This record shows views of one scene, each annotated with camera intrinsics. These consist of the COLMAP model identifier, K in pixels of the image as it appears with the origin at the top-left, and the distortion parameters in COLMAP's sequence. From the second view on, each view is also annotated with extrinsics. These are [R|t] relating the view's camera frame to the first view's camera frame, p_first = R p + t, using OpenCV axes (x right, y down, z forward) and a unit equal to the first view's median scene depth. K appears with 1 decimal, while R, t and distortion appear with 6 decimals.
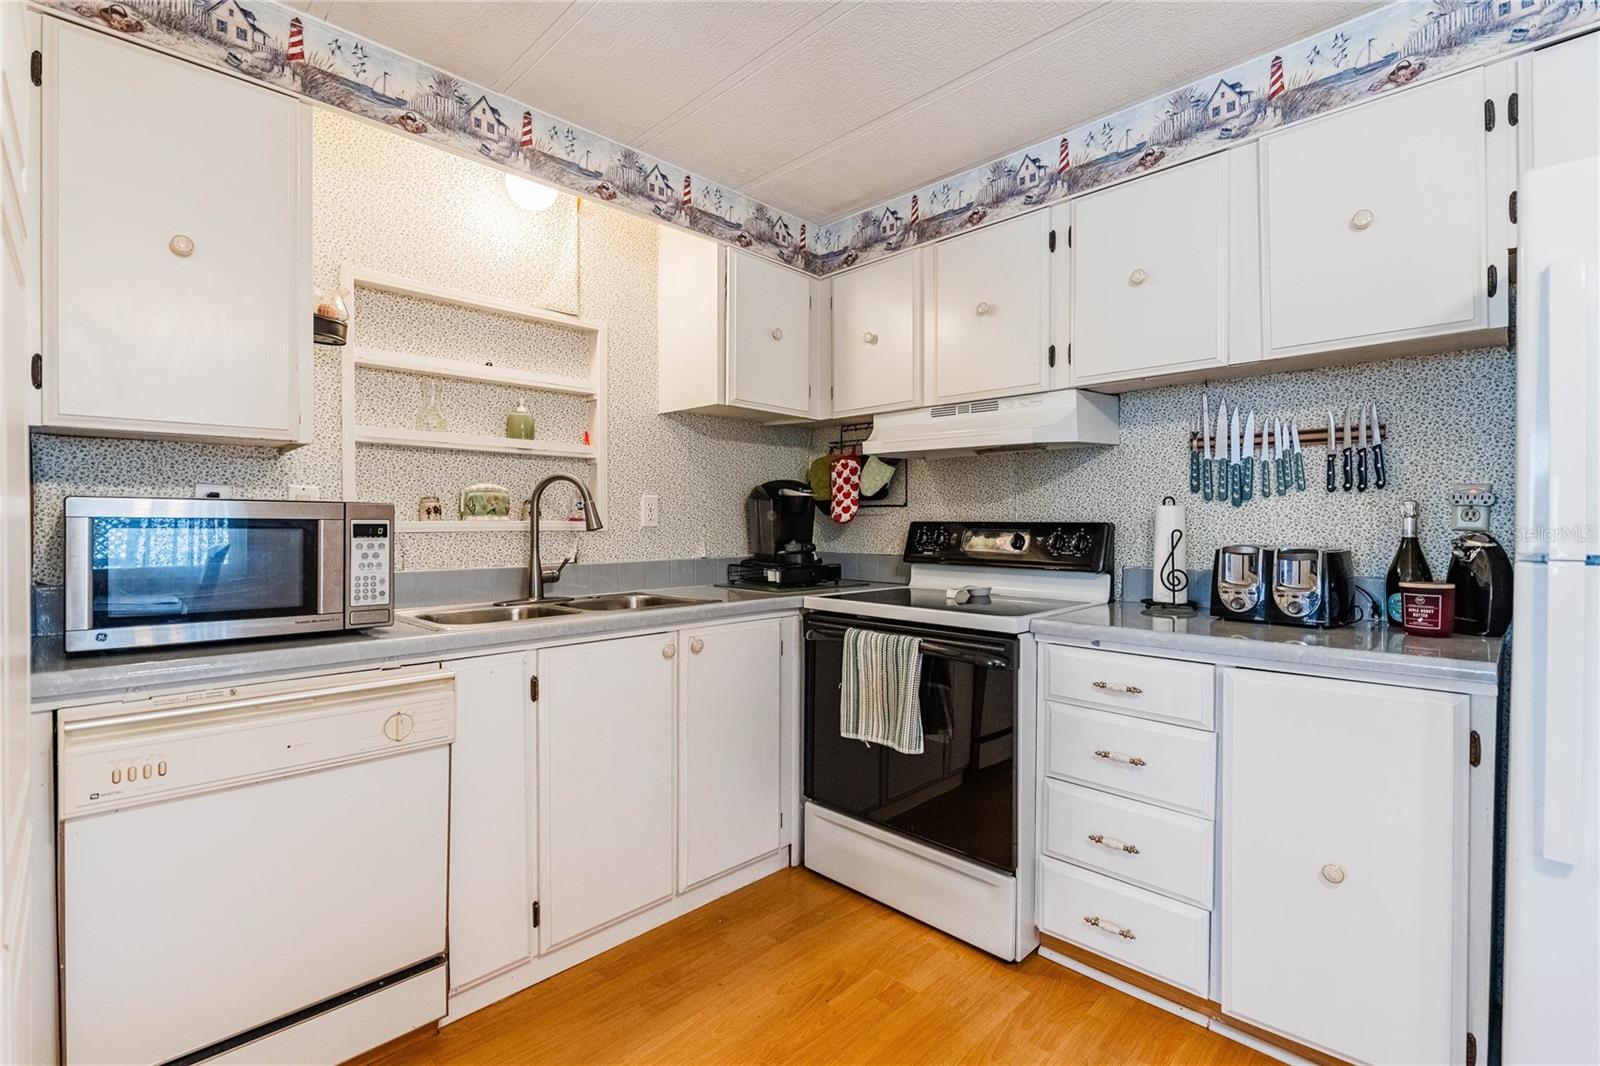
lens RADIAL K [[729.8, 0, 799.9], [0, 729.8, 527.0], [0, 0, 1]] dist [-0.007078, -0.001852]
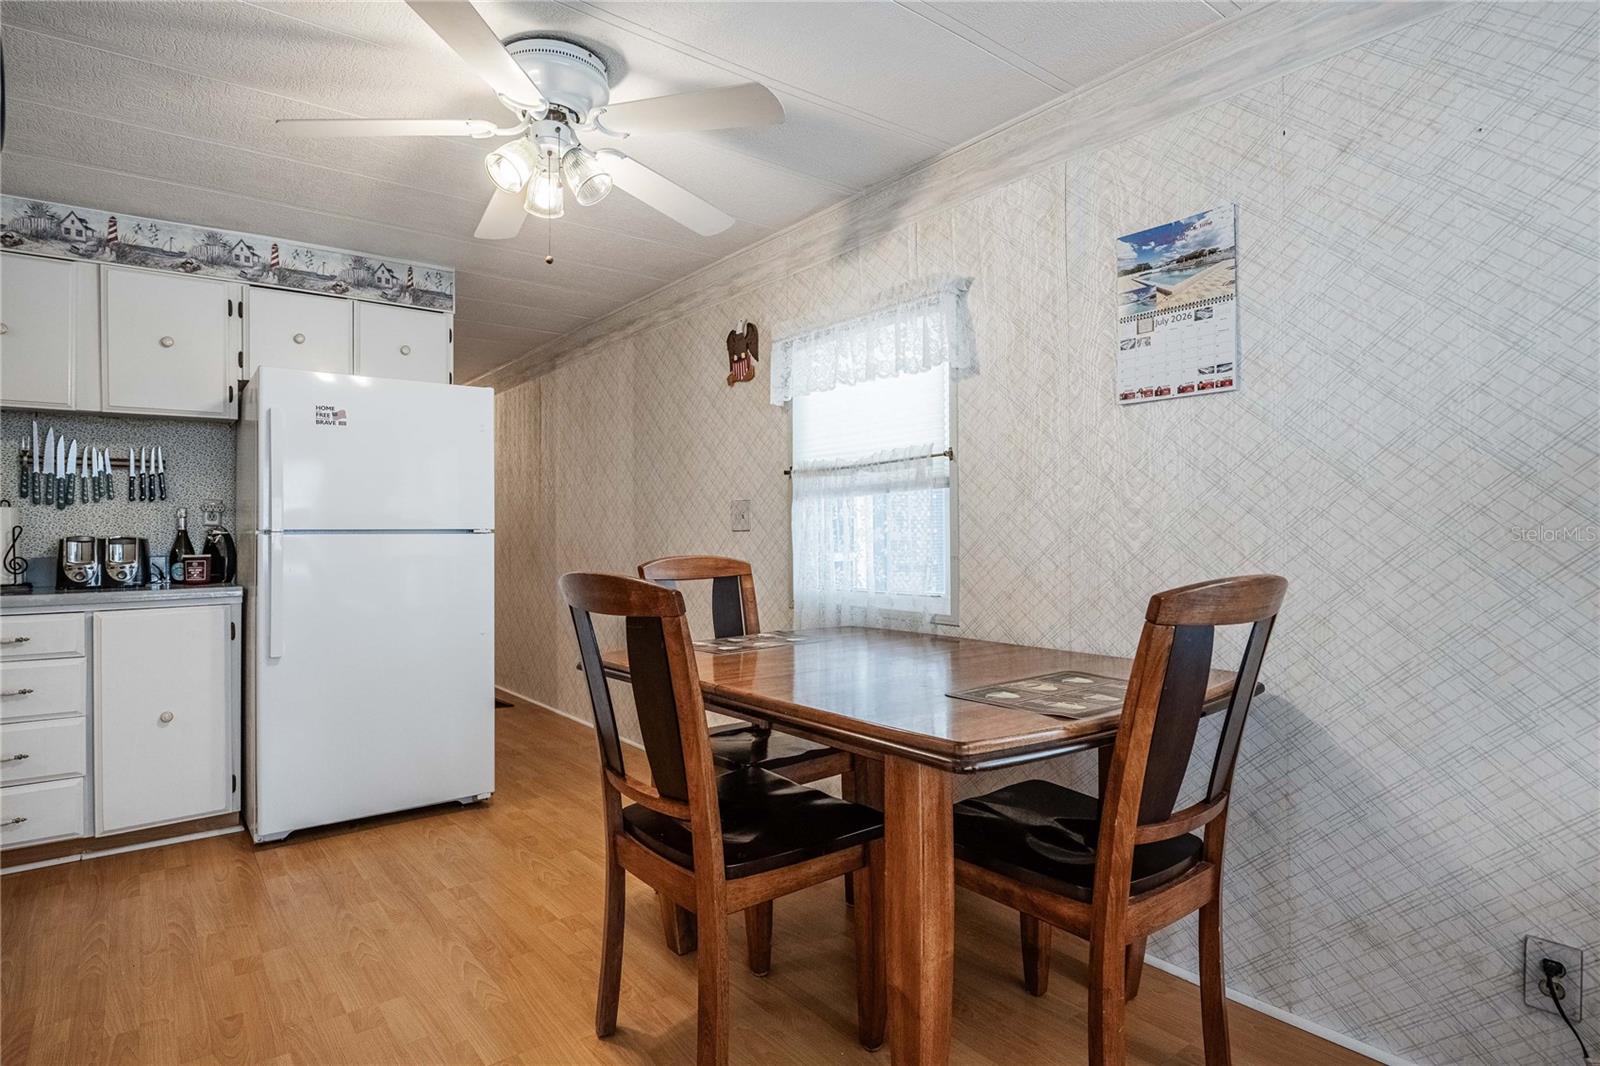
lens RADIAL K [[814.0, 0, 727.7], [0, 814.0, 527.1], [0, 0, 1]] dist [-0.011998, -0.001089]
pose [[0.159043, 0.010070, 0.987220, -0.460488], [0.019117, 0.999729, -0.013278, 0.032547], [-0.987087, 0.020984, 0.158807, -0.308408]]
